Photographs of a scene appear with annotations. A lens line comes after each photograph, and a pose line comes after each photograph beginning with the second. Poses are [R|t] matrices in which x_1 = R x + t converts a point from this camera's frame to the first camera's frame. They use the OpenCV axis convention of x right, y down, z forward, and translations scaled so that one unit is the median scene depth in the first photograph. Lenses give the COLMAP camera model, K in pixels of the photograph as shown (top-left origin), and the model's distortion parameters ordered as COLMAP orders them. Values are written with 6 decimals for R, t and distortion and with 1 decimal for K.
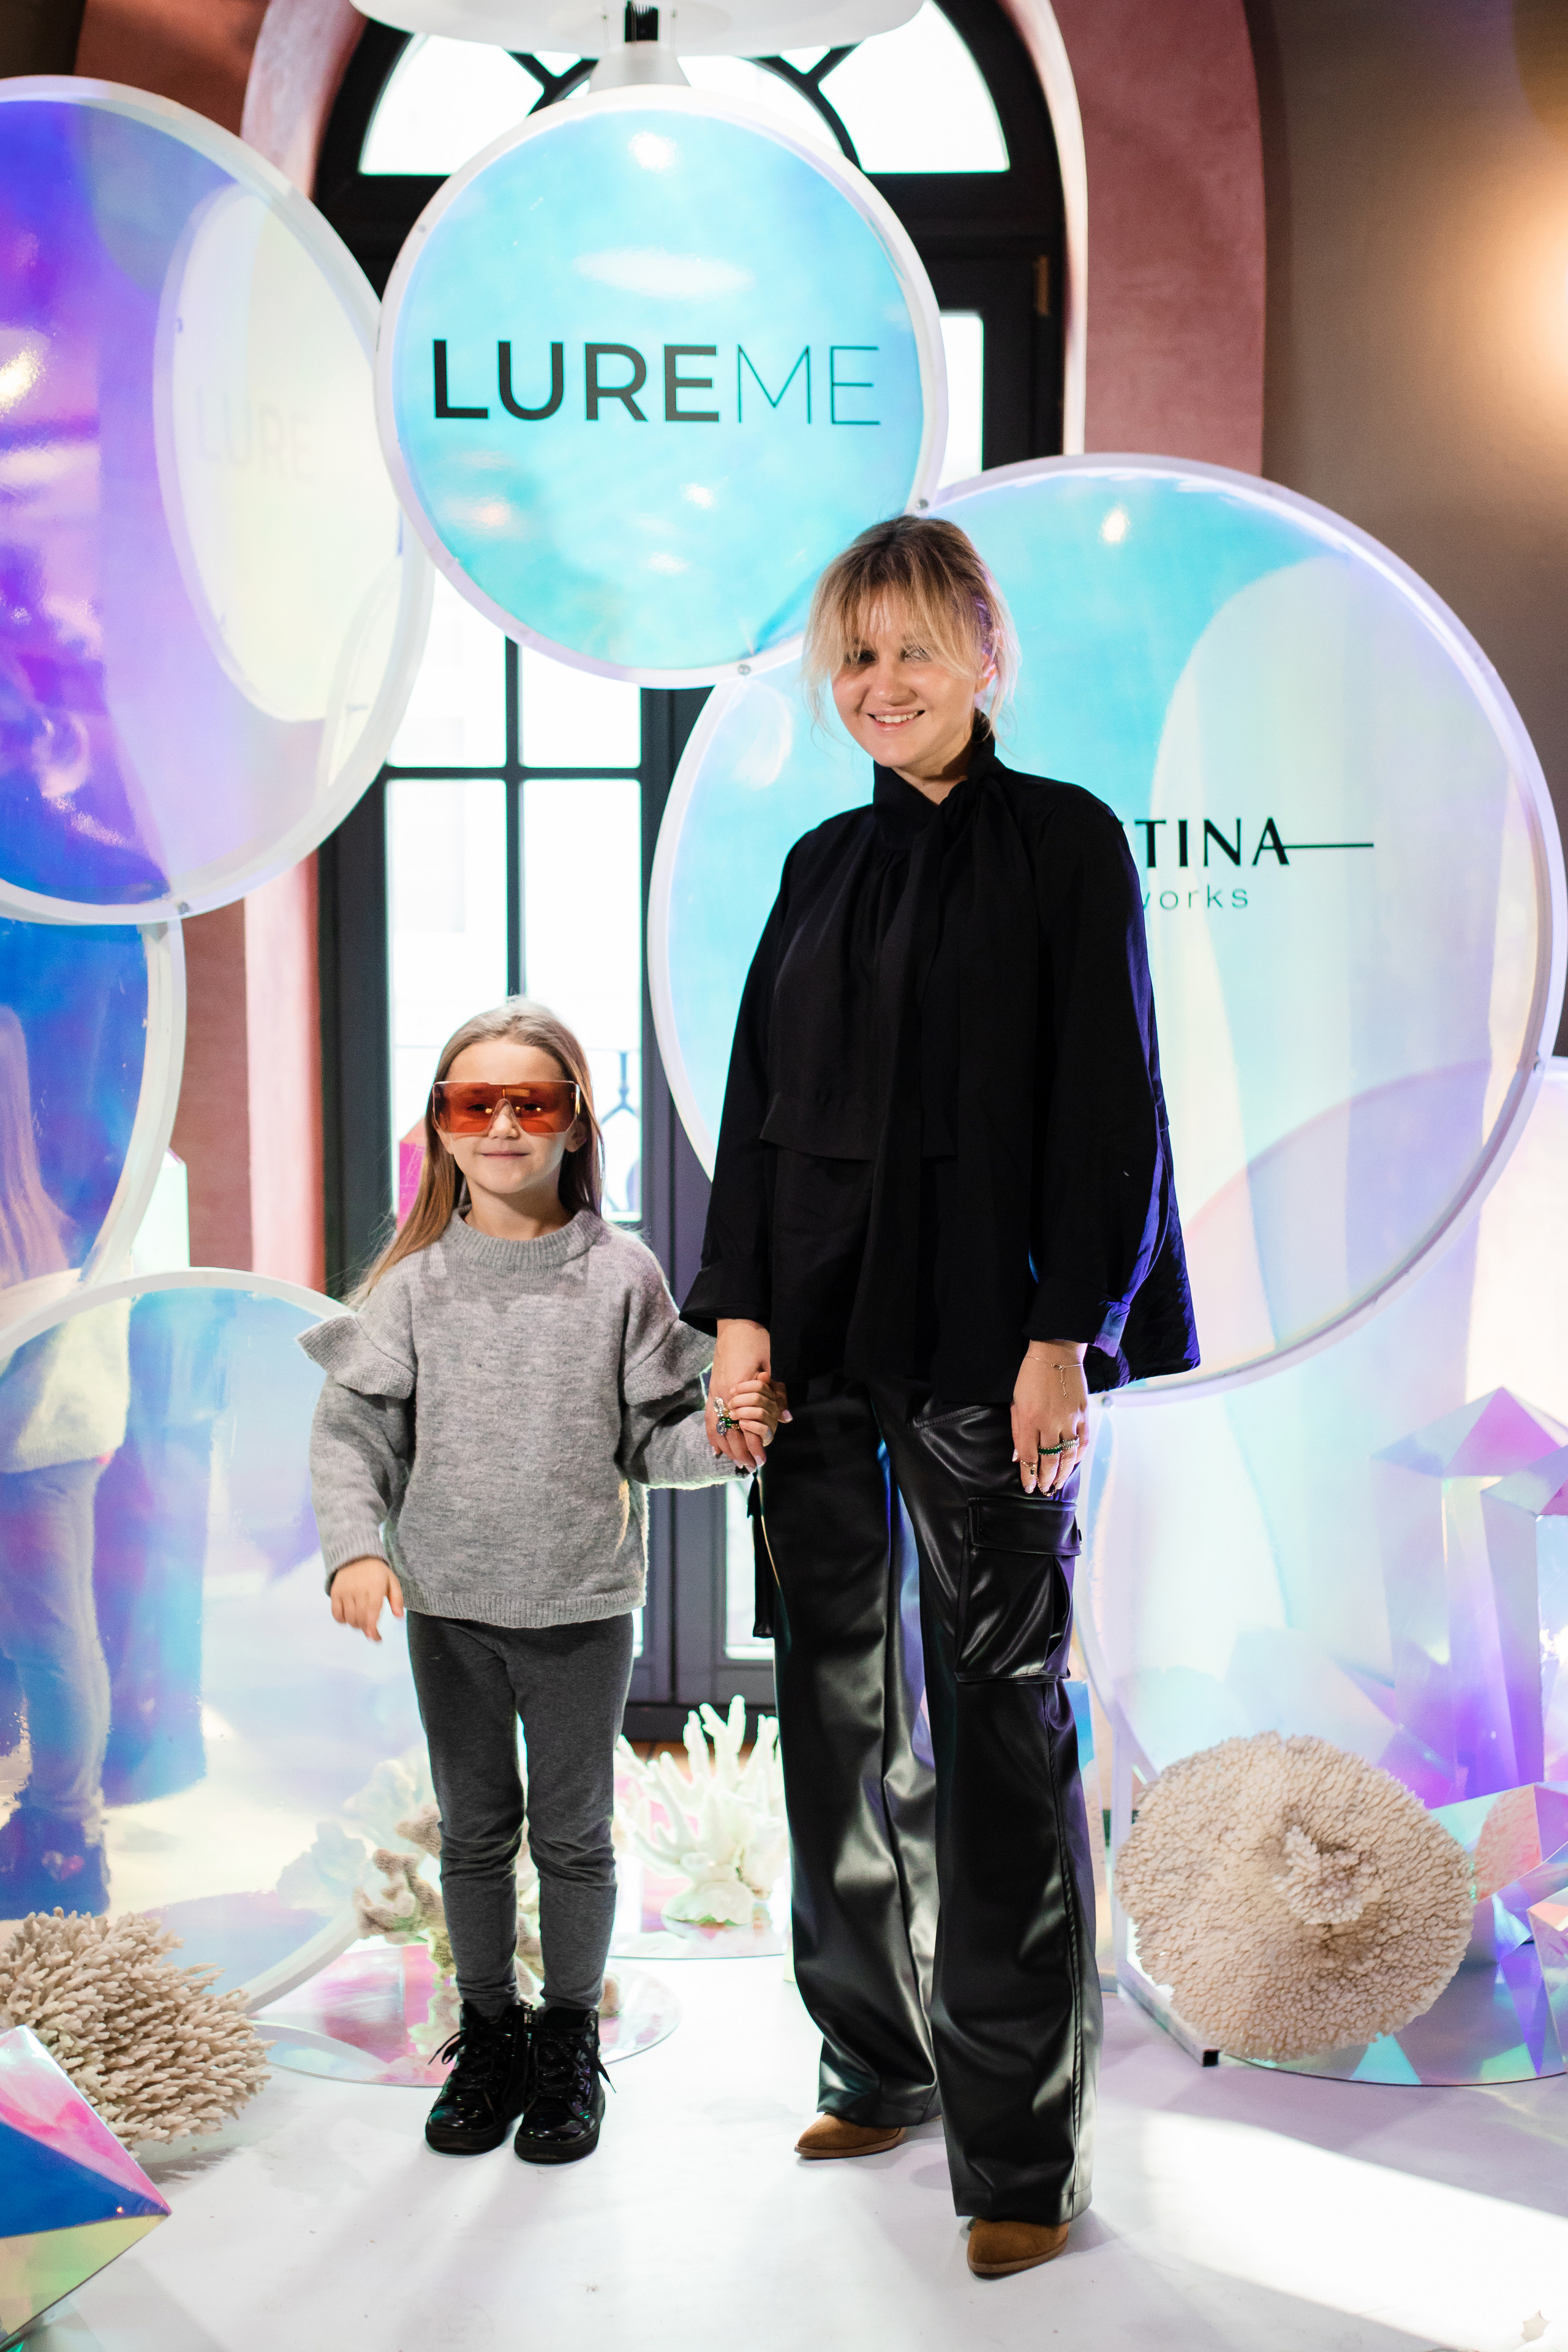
lens RADIAL K [[3805.0, 0, 792.4], [0, 3805.0, 1469.6], [0, 0, 1]] dist [-0.017468, -0.043384]
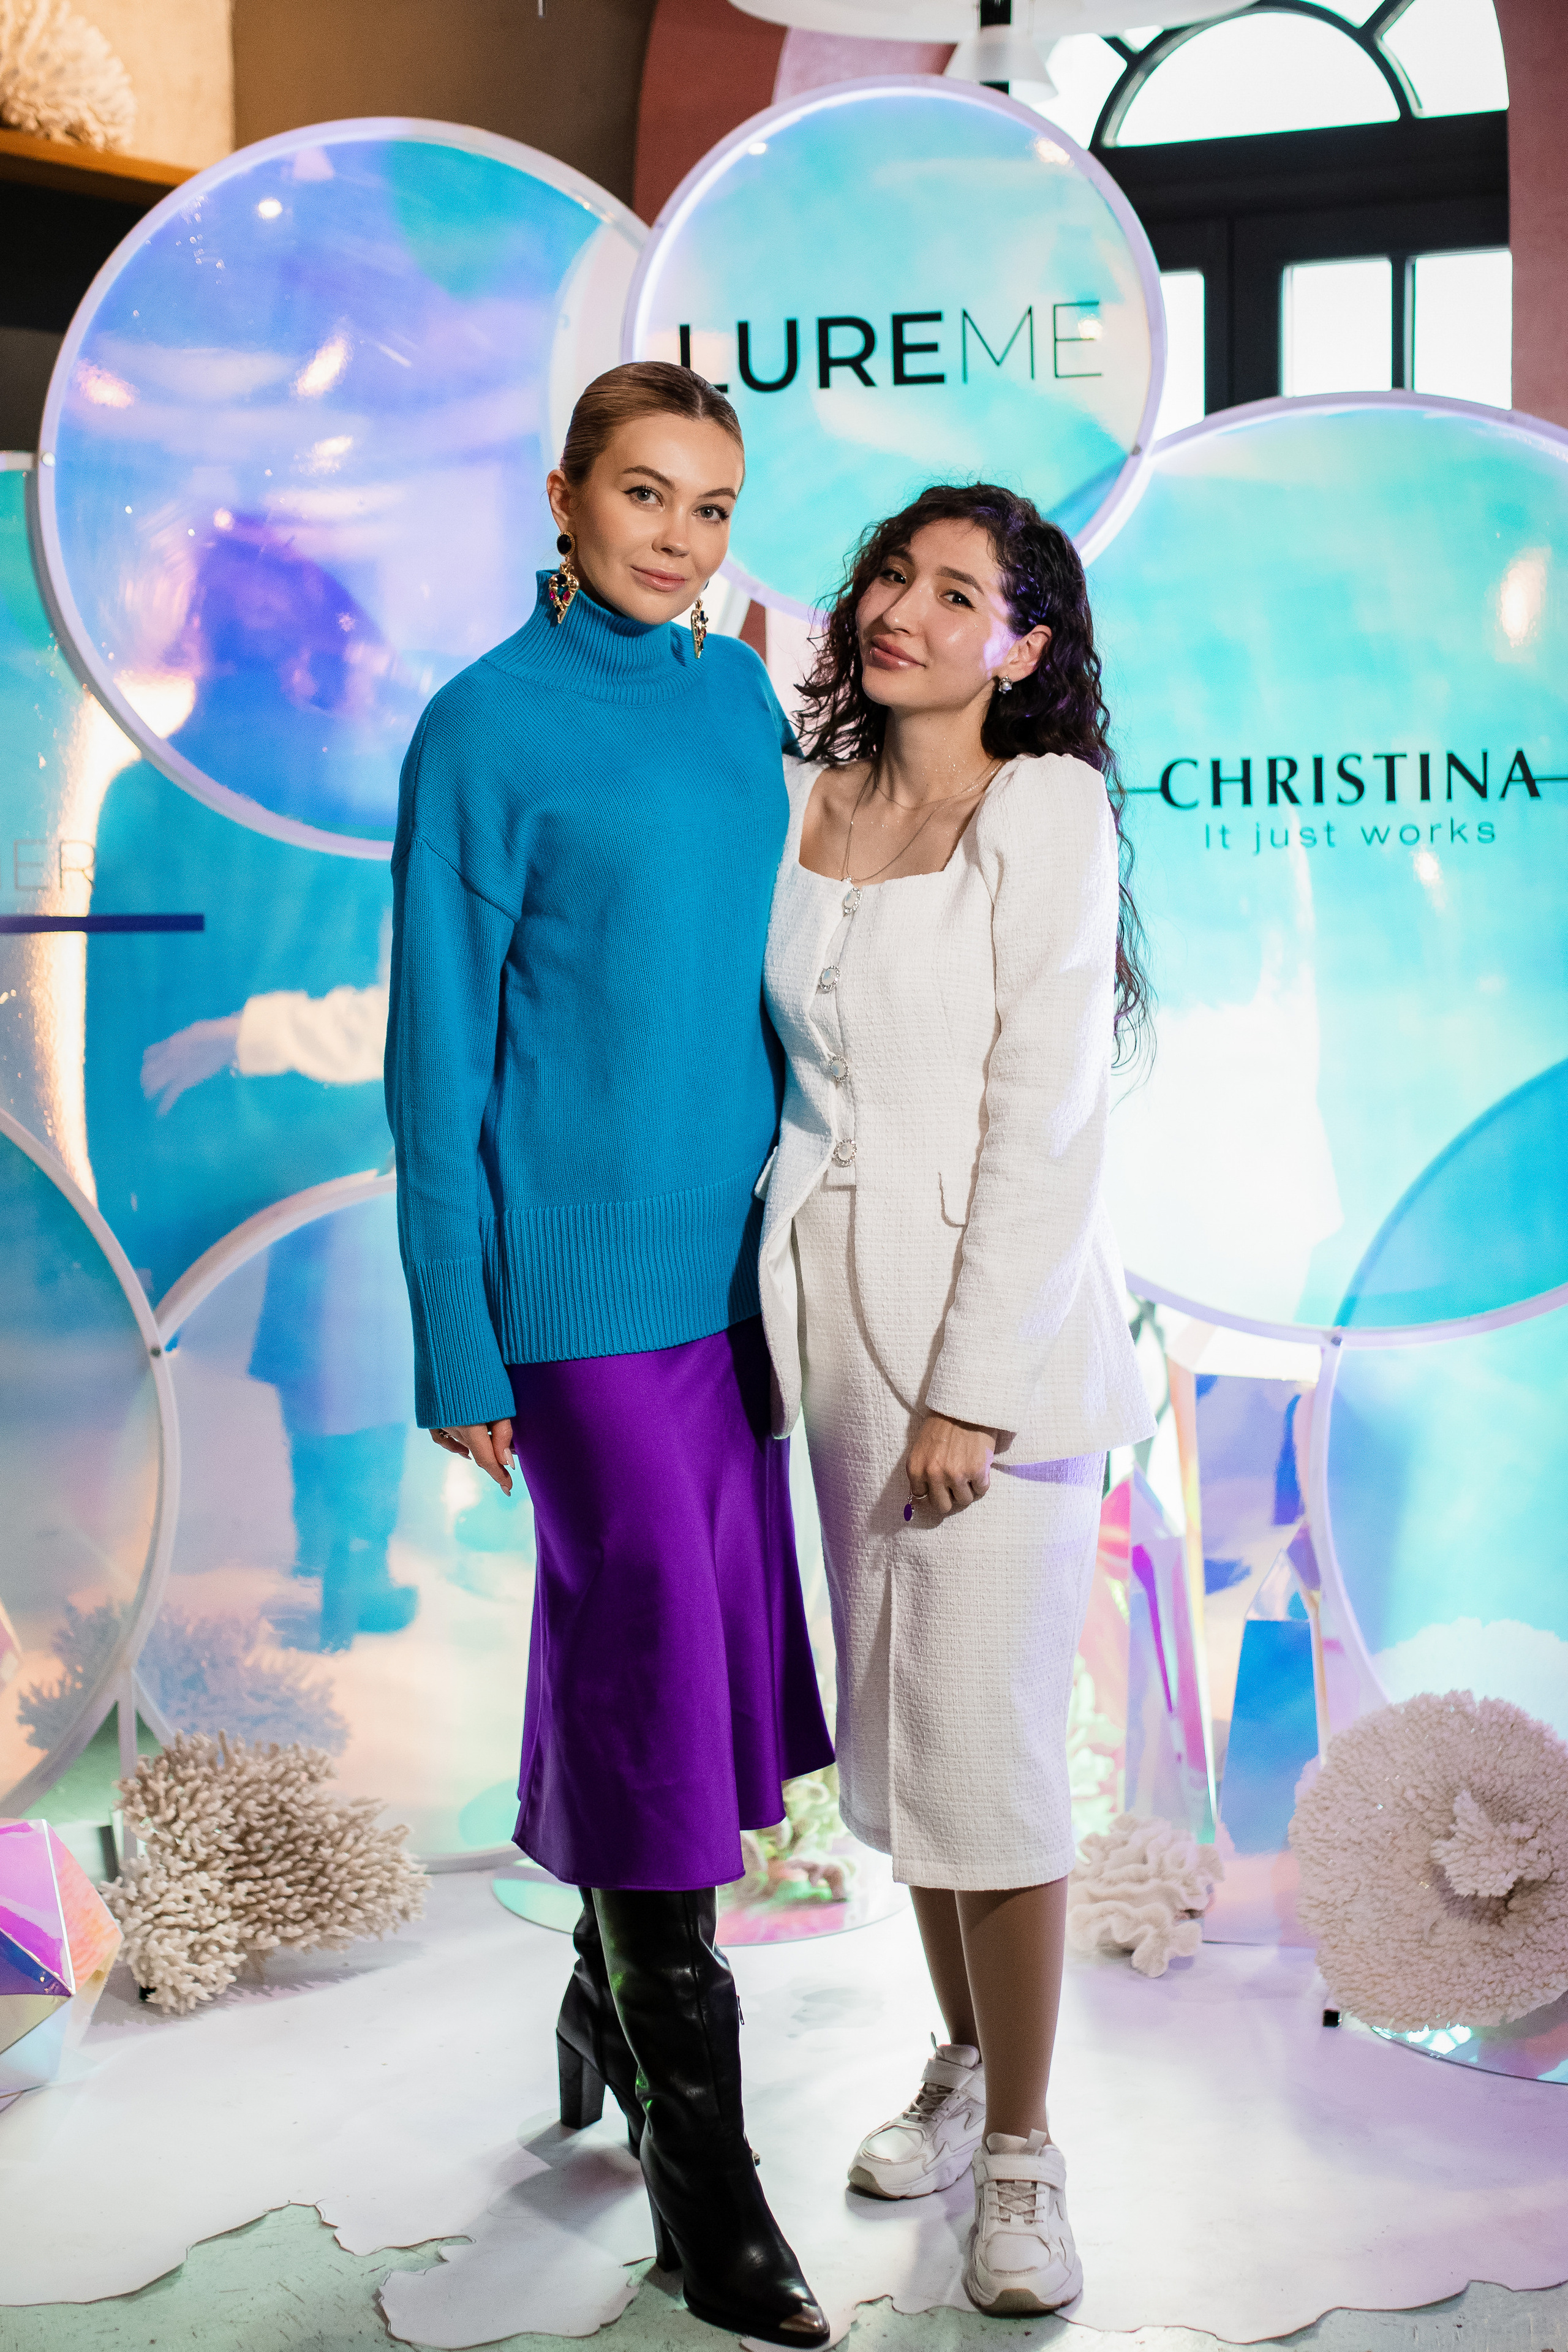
lens RADIAL K [[3790.4, 0, 799.6], [0, 3790.4, 1185.3], [0, 0, 1]] dist [-0.037843, -0.084991]
pose [[0.891925, 0.038837, -0.450513, 0.409355], [-0.062657, 0.997309, -0.038075, -0.011959], [0.447822, 0.062188, 0.891958, 0.061097]]
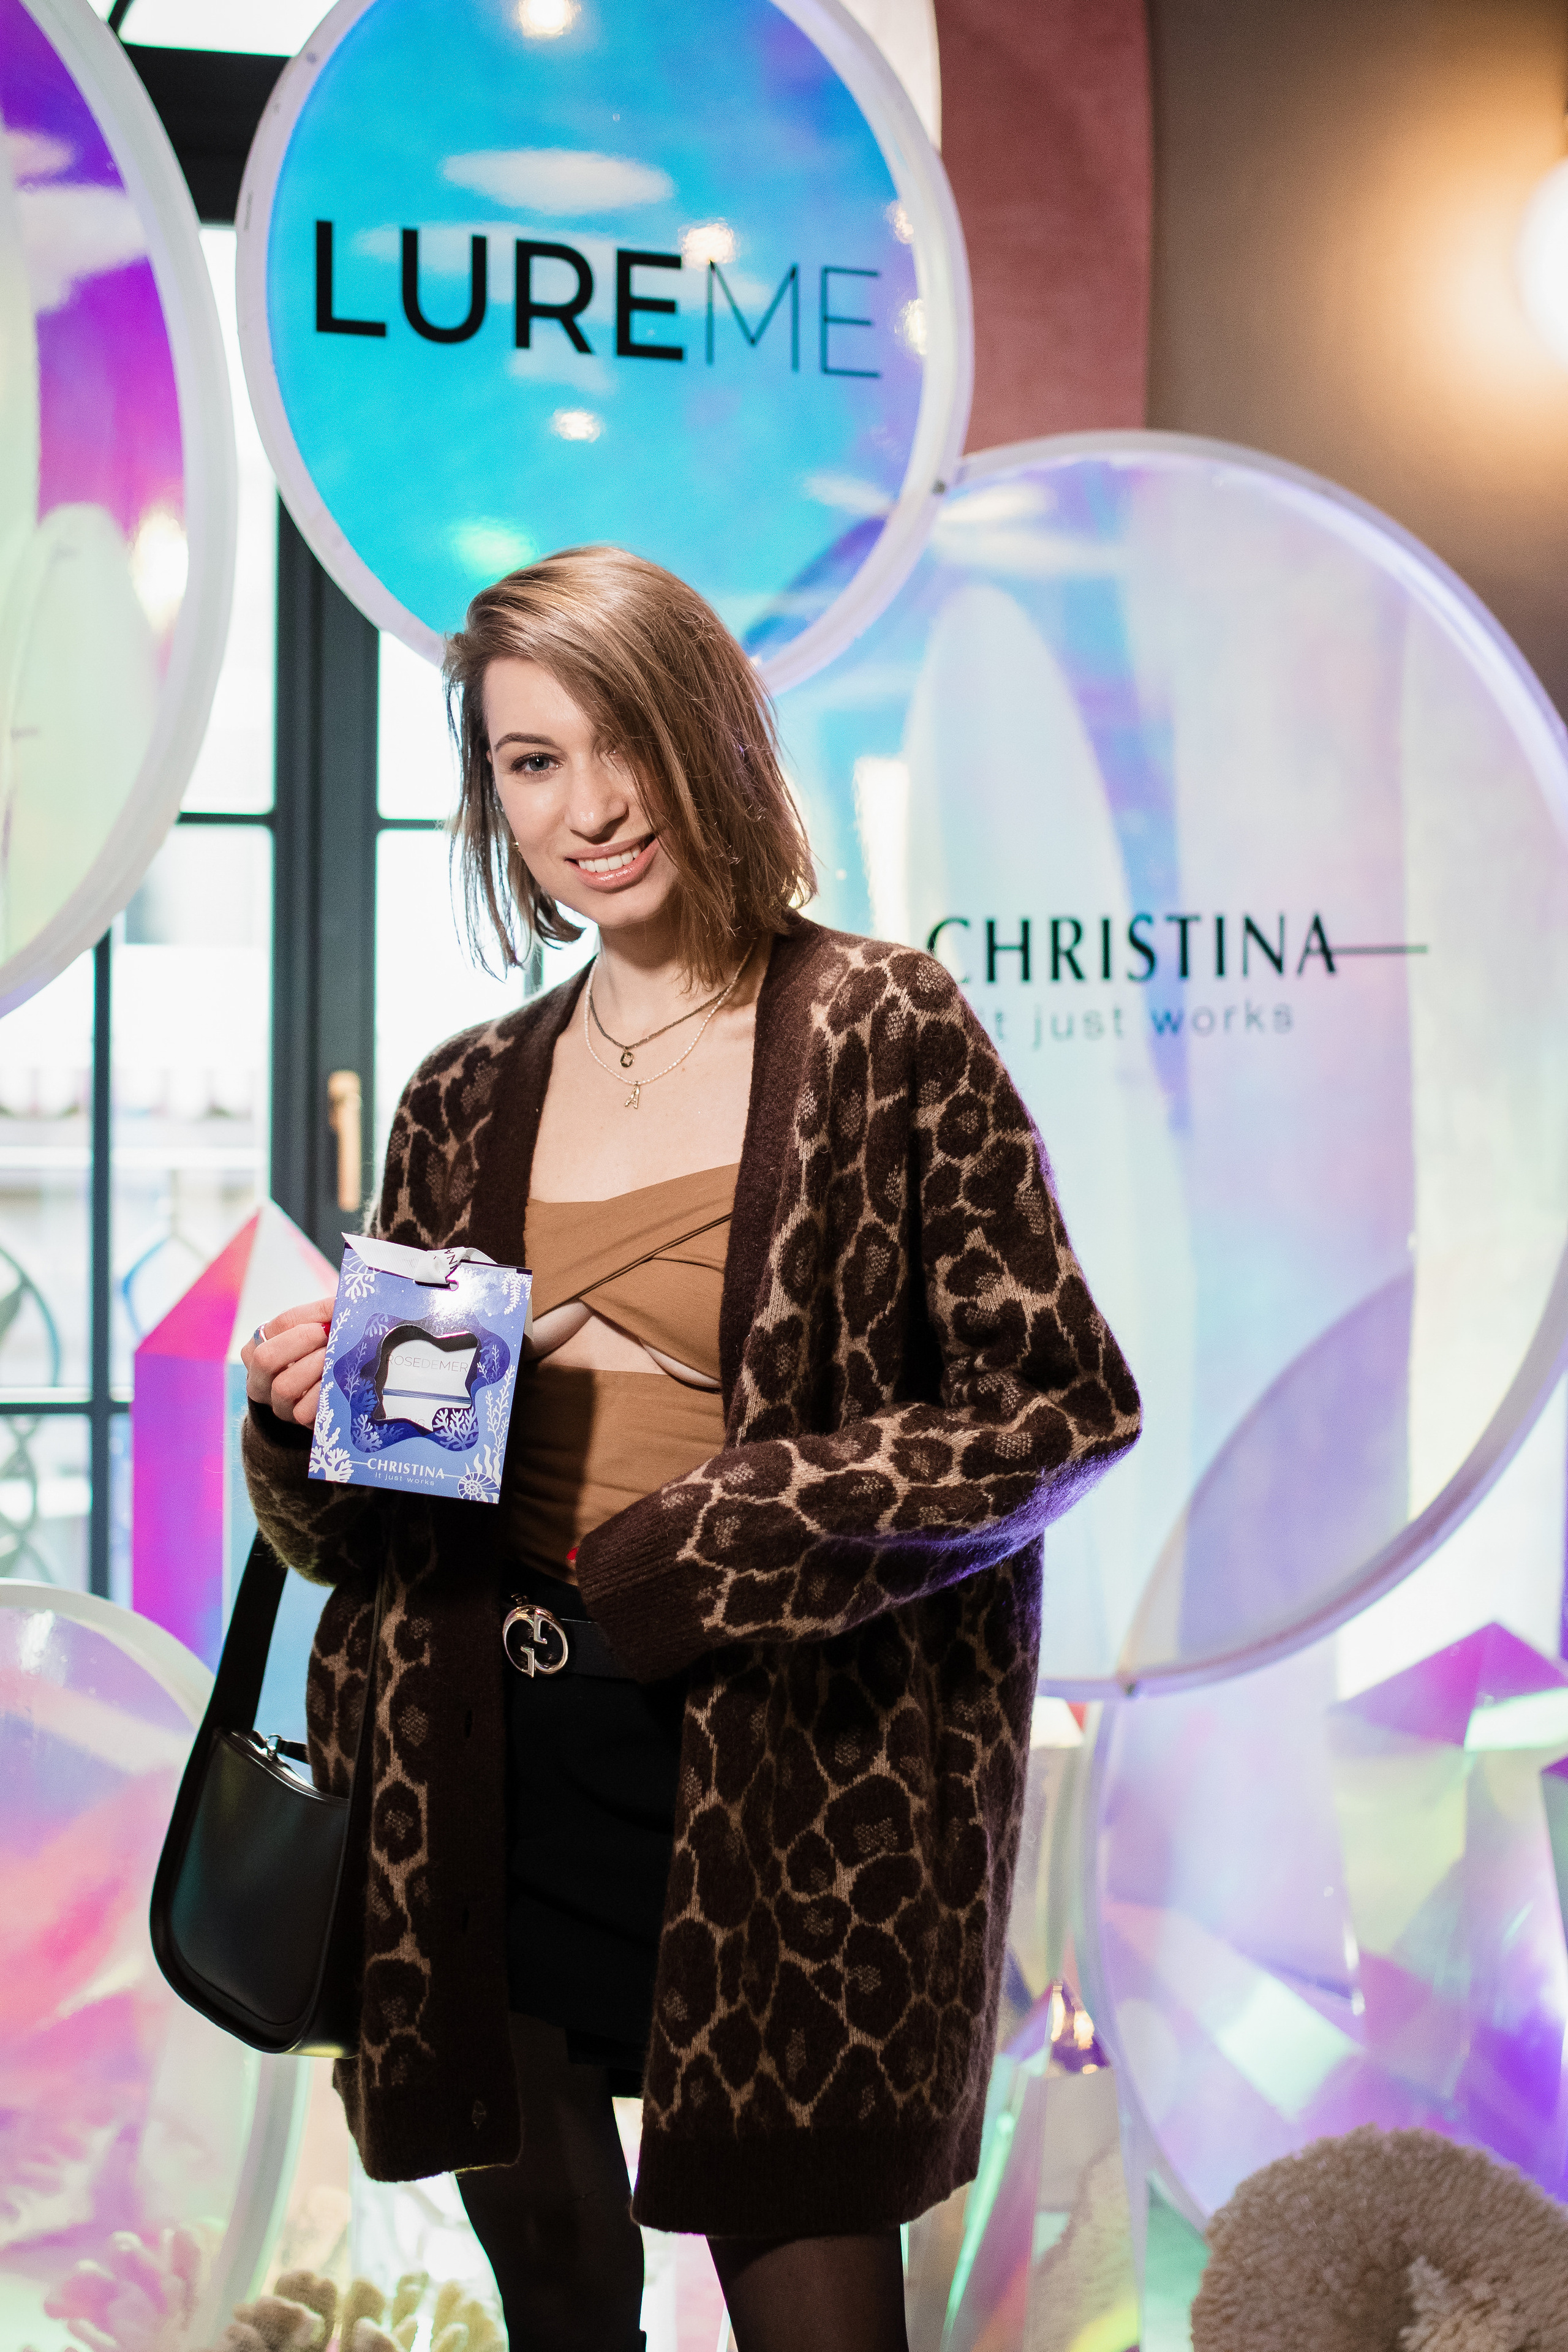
lens RADIAL K [[3713.3, 0, 793.1], [0, 3713.3, 1174.3], [0, 0, 1]] dist [-0.041072, 0.029203]
pose [[0.955724, -0.008580, 0.294140, -0.198462], [0.029538, 0.997324, -0.066882, -0.073613], [-0.292779, 0.072609, 0.953419, 0.329155]]
